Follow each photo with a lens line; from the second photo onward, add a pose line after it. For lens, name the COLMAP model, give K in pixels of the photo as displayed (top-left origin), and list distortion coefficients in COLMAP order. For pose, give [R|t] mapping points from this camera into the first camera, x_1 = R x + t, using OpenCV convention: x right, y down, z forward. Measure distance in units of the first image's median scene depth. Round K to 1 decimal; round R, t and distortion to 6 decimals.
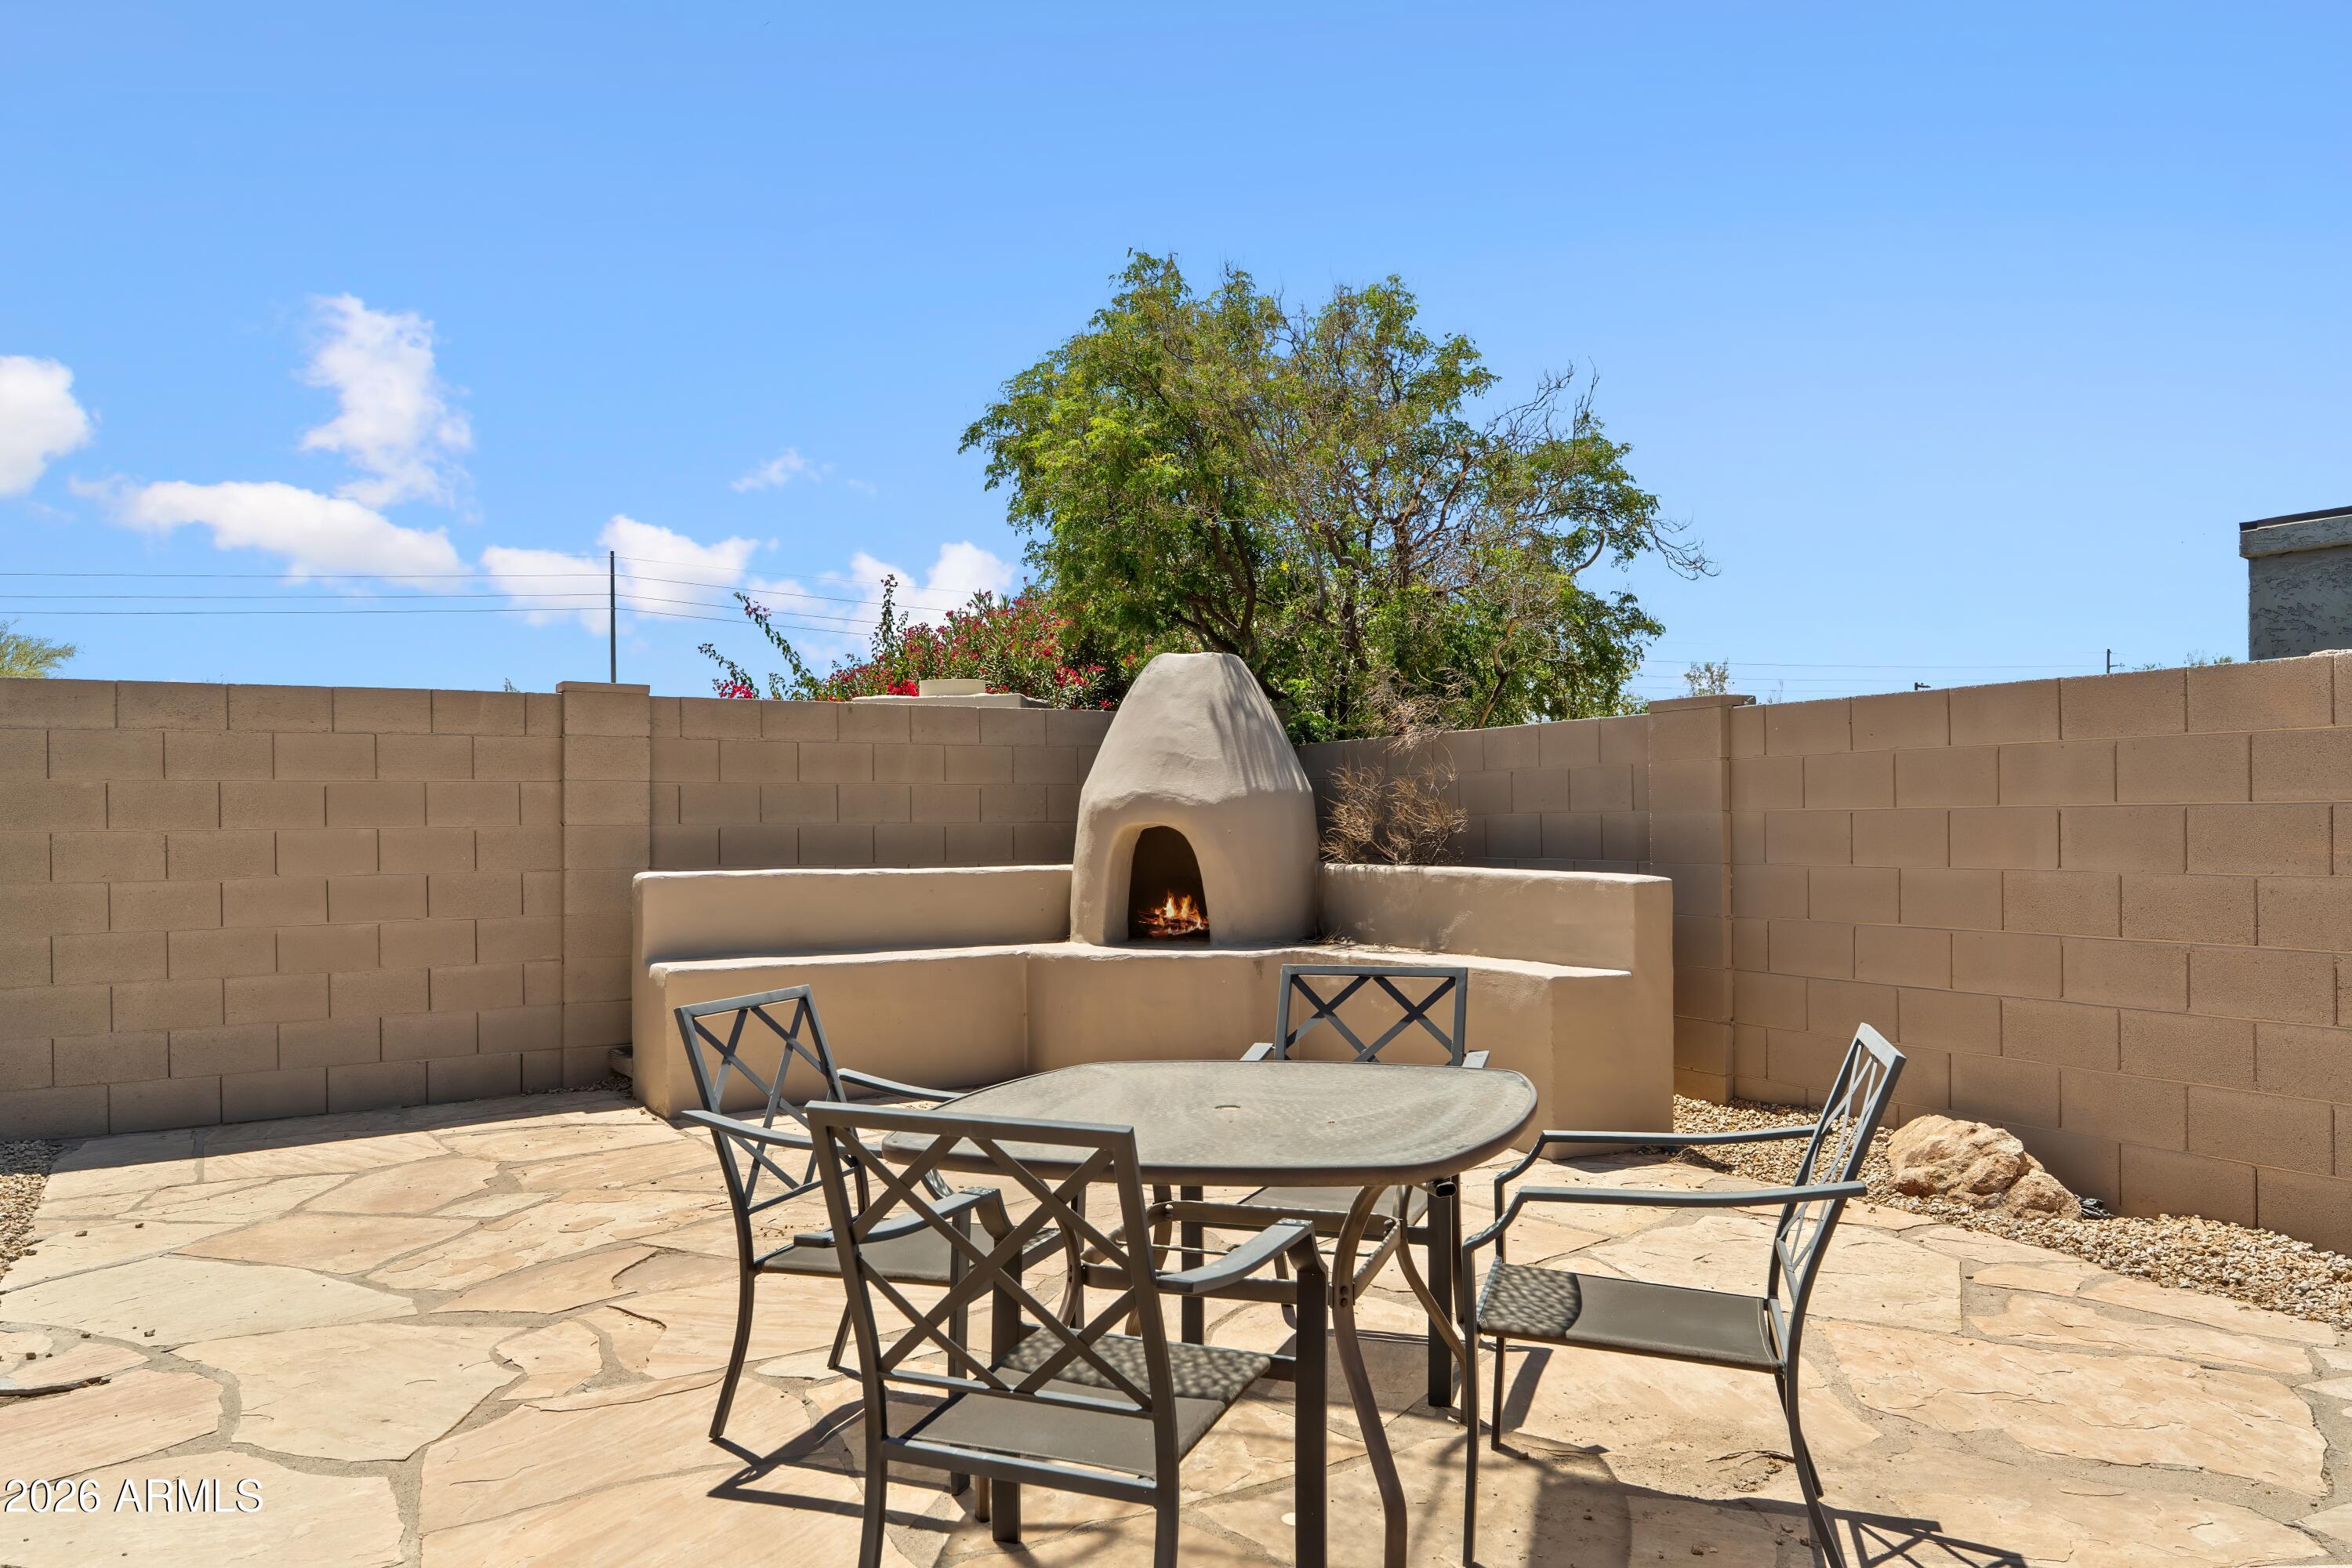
lens RADIAL K [[1628.6, 0, 1134.4], [0, 1628.6, 825.2], [0, 0, 1]] dist [0.008413, 0.003151]
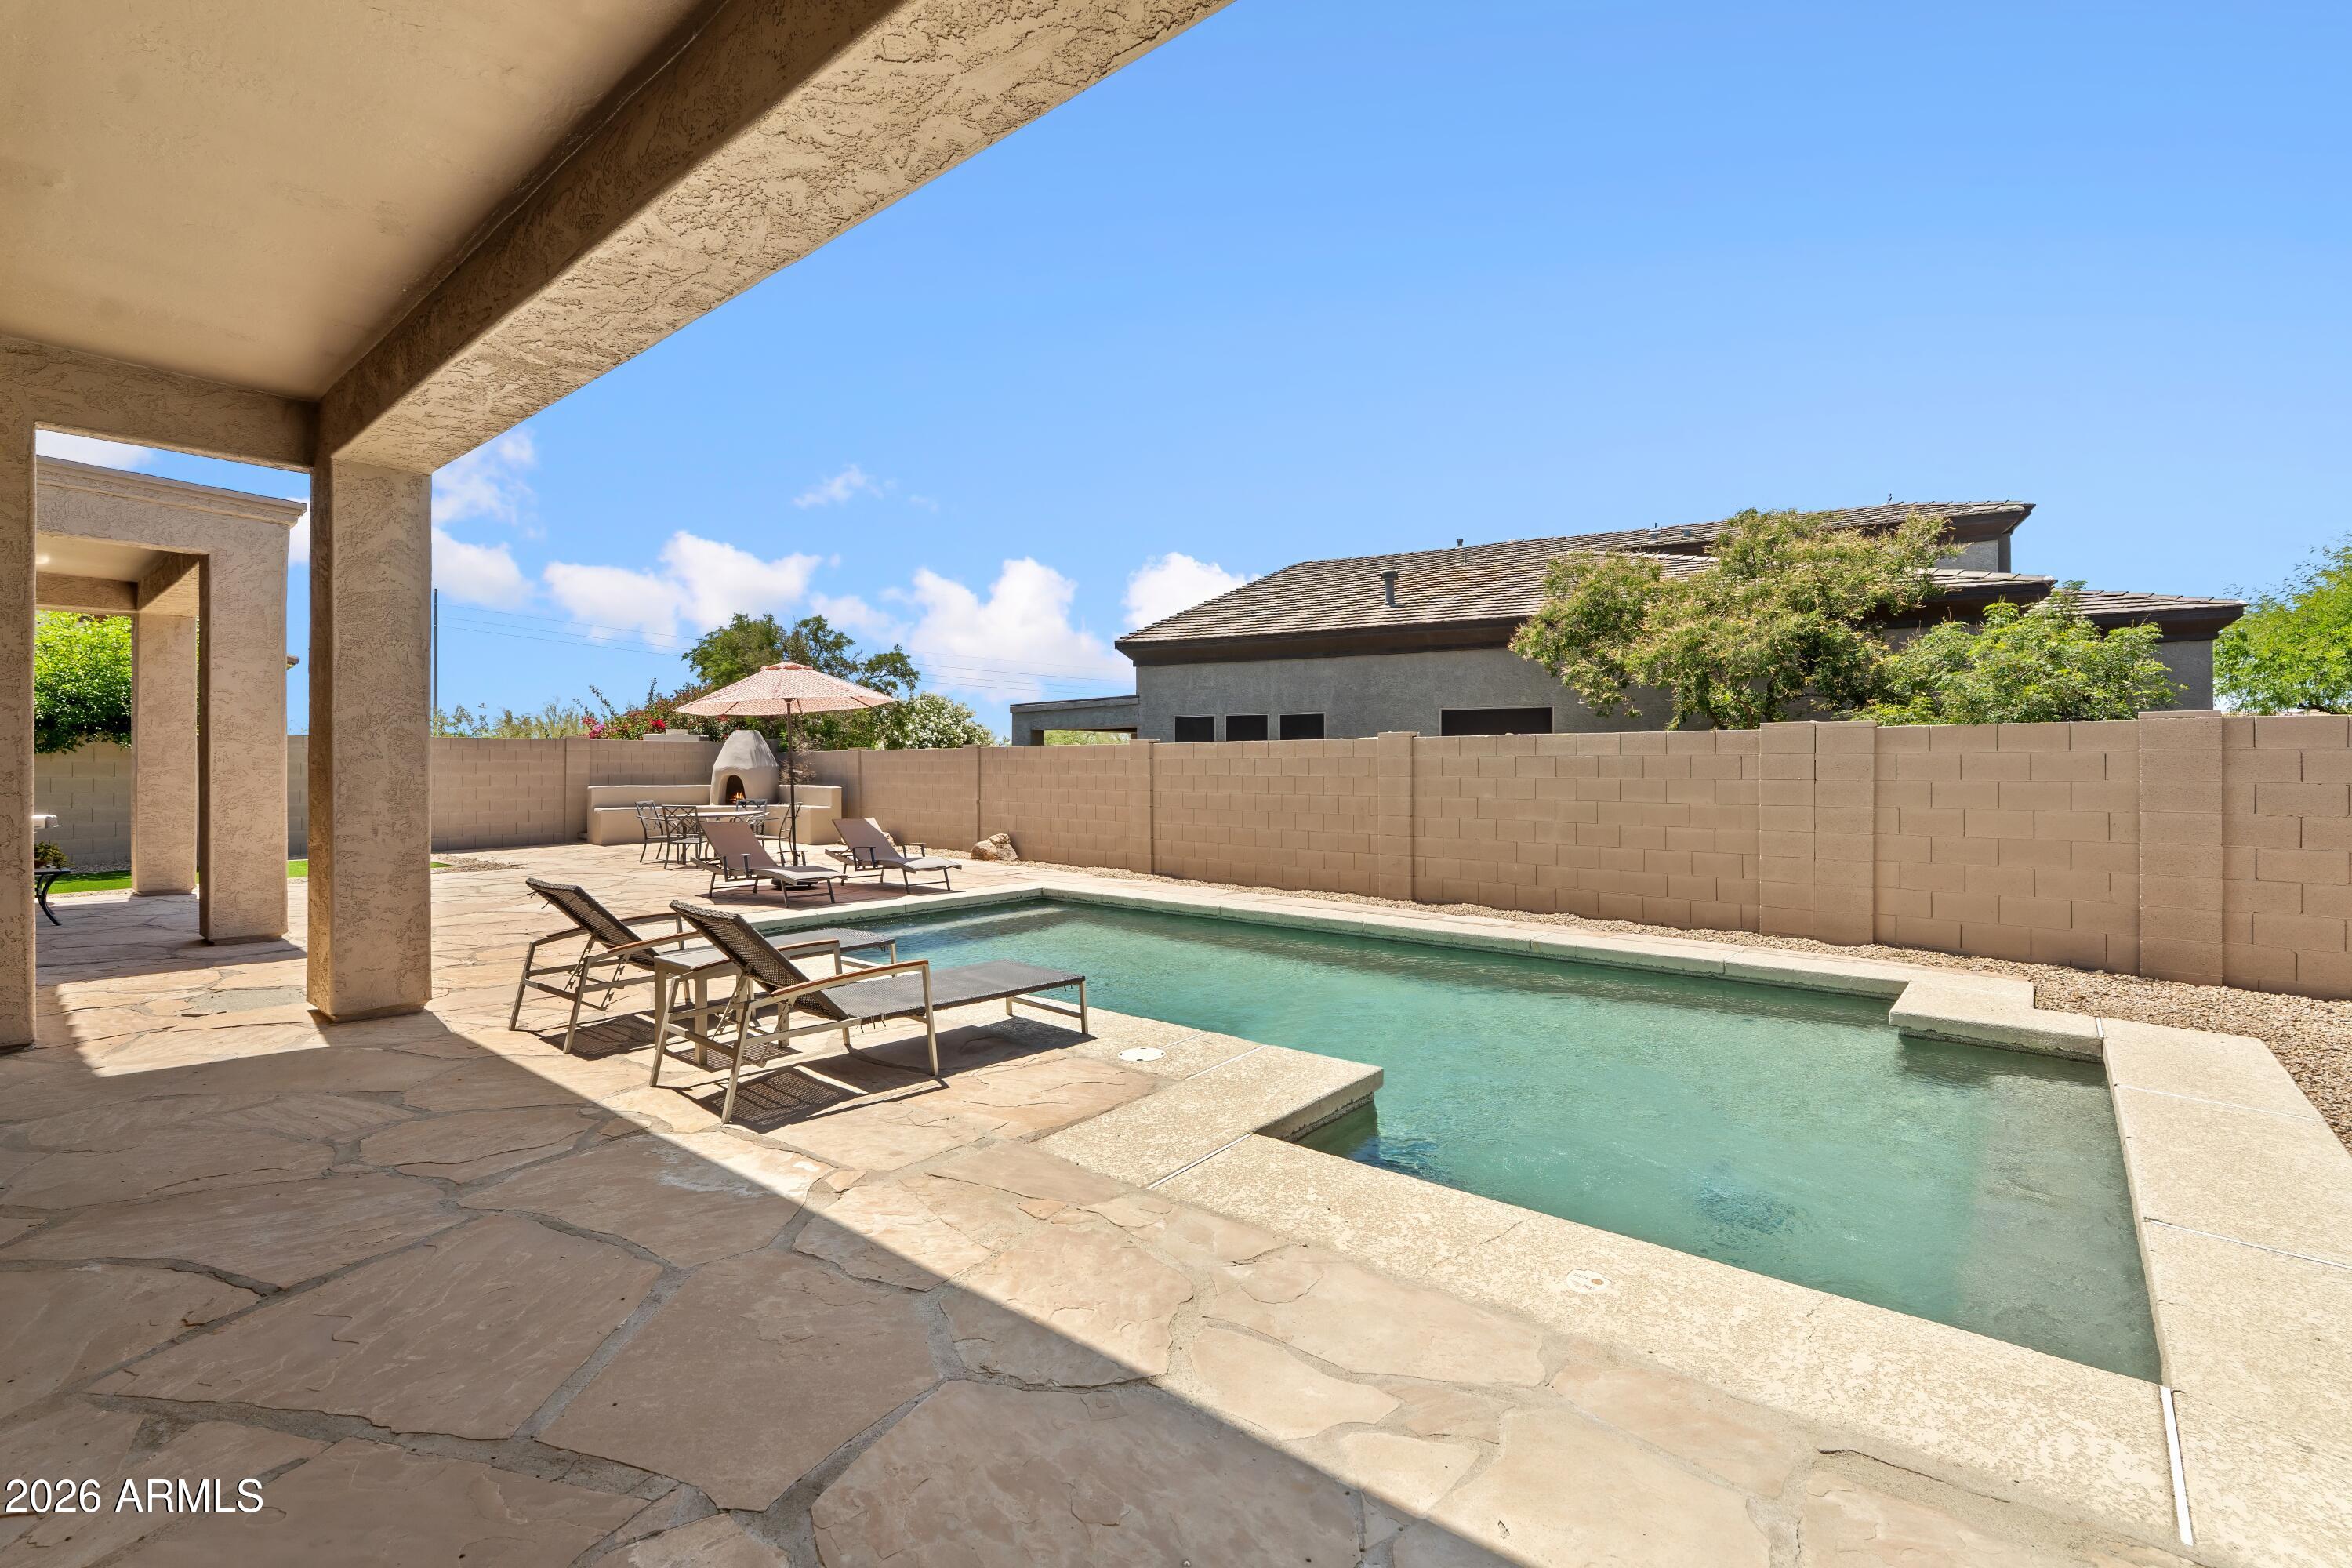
lens RADIAL K [[1054.3, 0, 1167.7], [0, 1054.3, 754.6], [0, 0, 1]] dist [-0.005320, 0.001078]
pose [[0.947608, 0.012735, 0.319182, 0.196586], [-0.008521, 0.999857, -0.014596, -0.020243], [-0.319322, 0.011112, 0.947581, -1.761926]]
